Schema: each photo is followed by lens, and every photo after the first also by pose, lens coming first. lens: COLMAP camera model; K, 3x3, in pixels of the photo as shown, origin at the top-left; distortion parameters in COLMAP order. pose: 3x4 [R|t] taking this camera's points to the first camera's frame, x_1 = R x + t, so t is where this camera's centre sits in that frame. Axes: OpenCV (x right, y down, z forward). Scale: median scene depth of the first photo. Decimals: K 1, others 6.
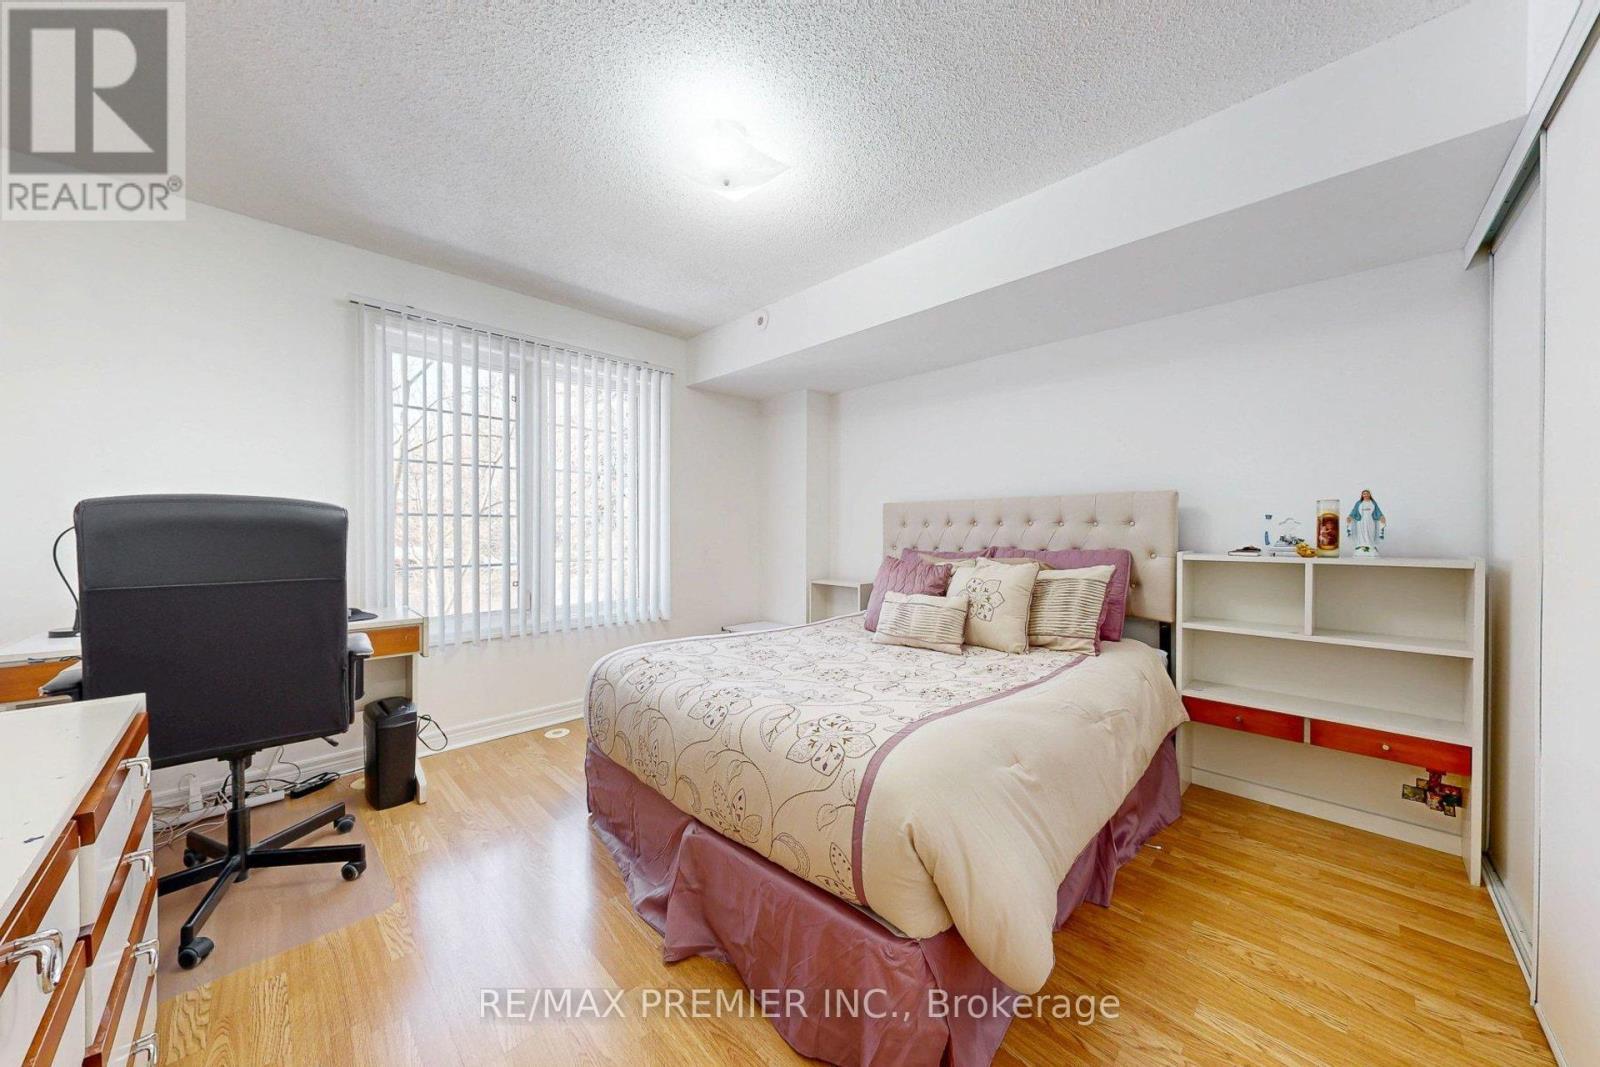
lens RADIAL K [[545.9, 0, 800.0], [0, 545.9, 533.5], [0, 0, 1]] dist [0.018556, 0.000017]
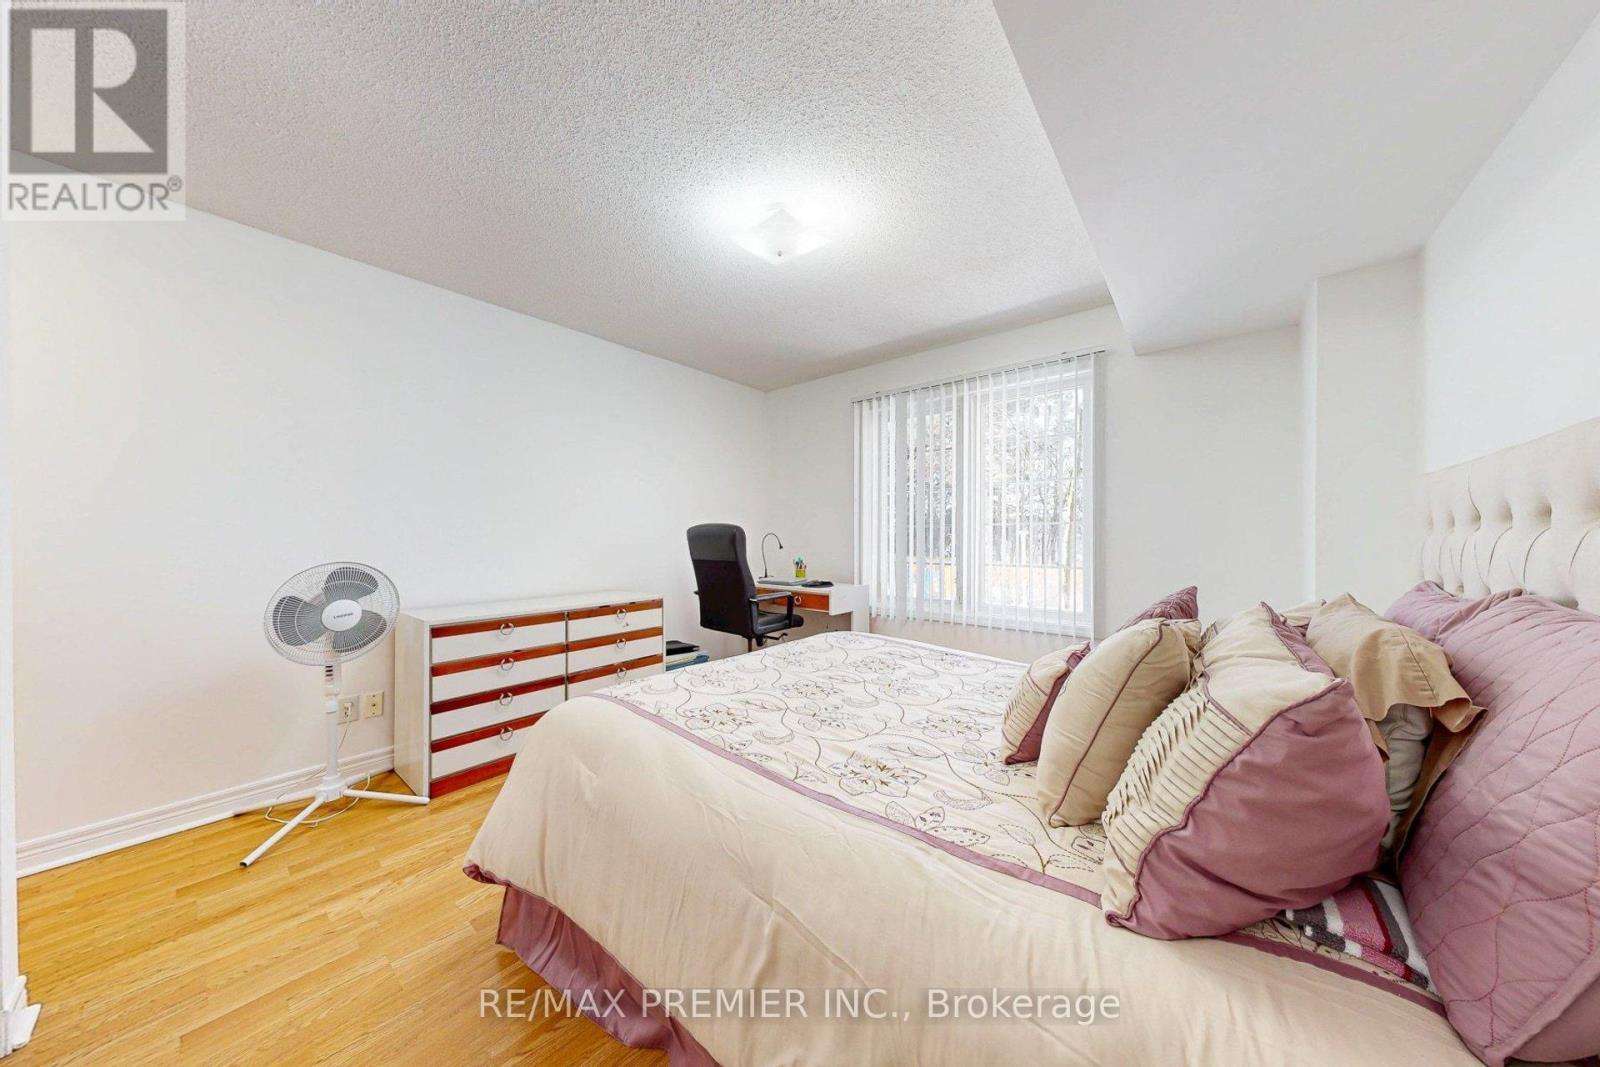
lens RADIAL K [[503.1, 0, 800.0], [0, 503.1, 533.5], [0, 0, 1]] dist [0.000798, 0.000004]
pose [[0.100159, -0.009543, -0.994926, 1.034504], [-0.003696, 0.999944, -0.009963, -0.003225], [0.994965, 0.004676, 0.100118, 0.991141]]
